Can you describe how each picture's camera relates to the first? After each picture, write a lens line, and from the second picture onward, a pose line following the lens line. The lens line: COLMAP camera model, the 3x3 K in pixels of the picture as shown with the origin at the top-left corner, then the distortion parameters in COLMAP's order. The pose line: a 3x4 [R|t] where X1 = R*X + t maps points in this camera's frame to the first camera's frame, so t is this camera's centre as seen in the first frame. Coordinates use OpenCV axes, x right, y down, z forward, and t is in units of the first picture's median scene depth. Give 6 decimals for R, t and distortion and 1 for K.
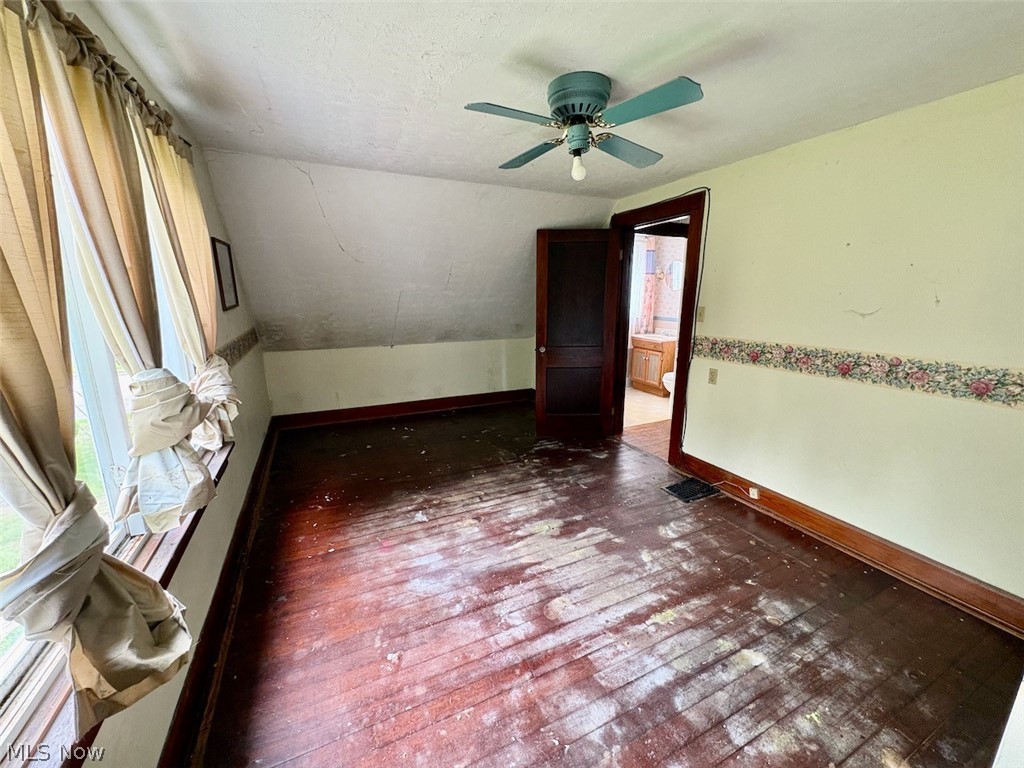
lens RADIAL K [[407.3, 0, 513.4], [0, 407.3, 381.3], [0, 0, 1]] dist [-0.004554, 0.001539]
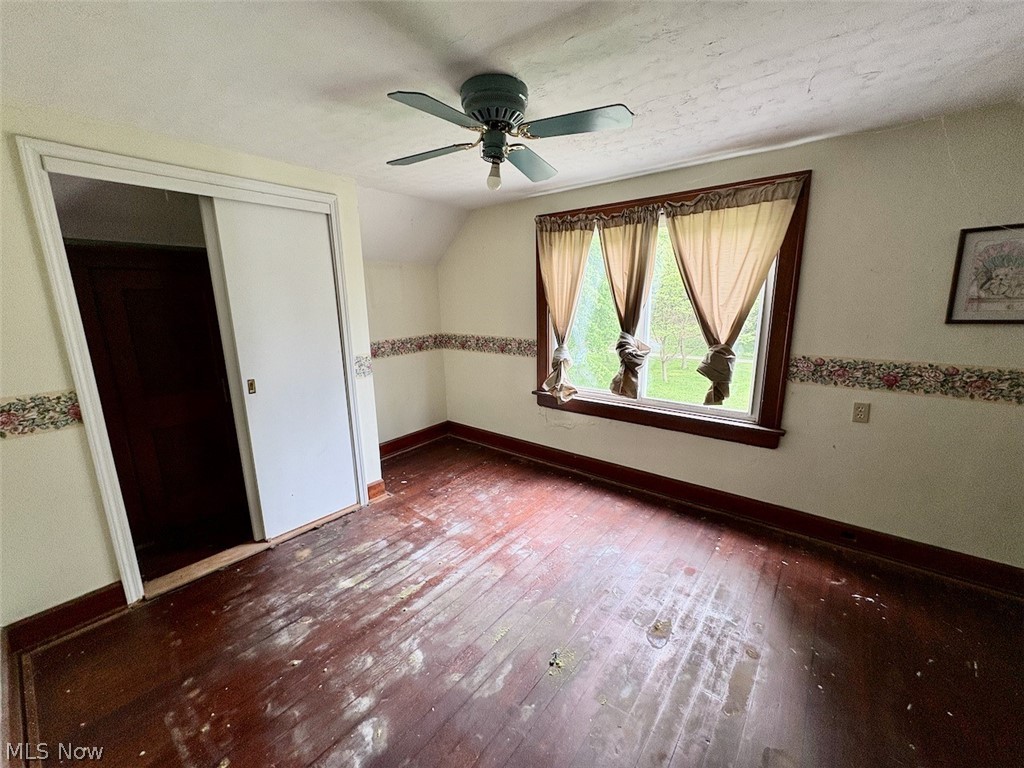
lens RADIAL K [[407.3, 0, 515.7], [0, 407.3, 386.3], [0, 0, 1]] dist [-0.004554, 0.001539]
pose [[-0.900160, 0.109558, -0.421556, 0.538994], [-0.075635, 0.913827, 0.398999, -0.447759], [0.428943, 0.391047, -0.814304, 1.903084]]
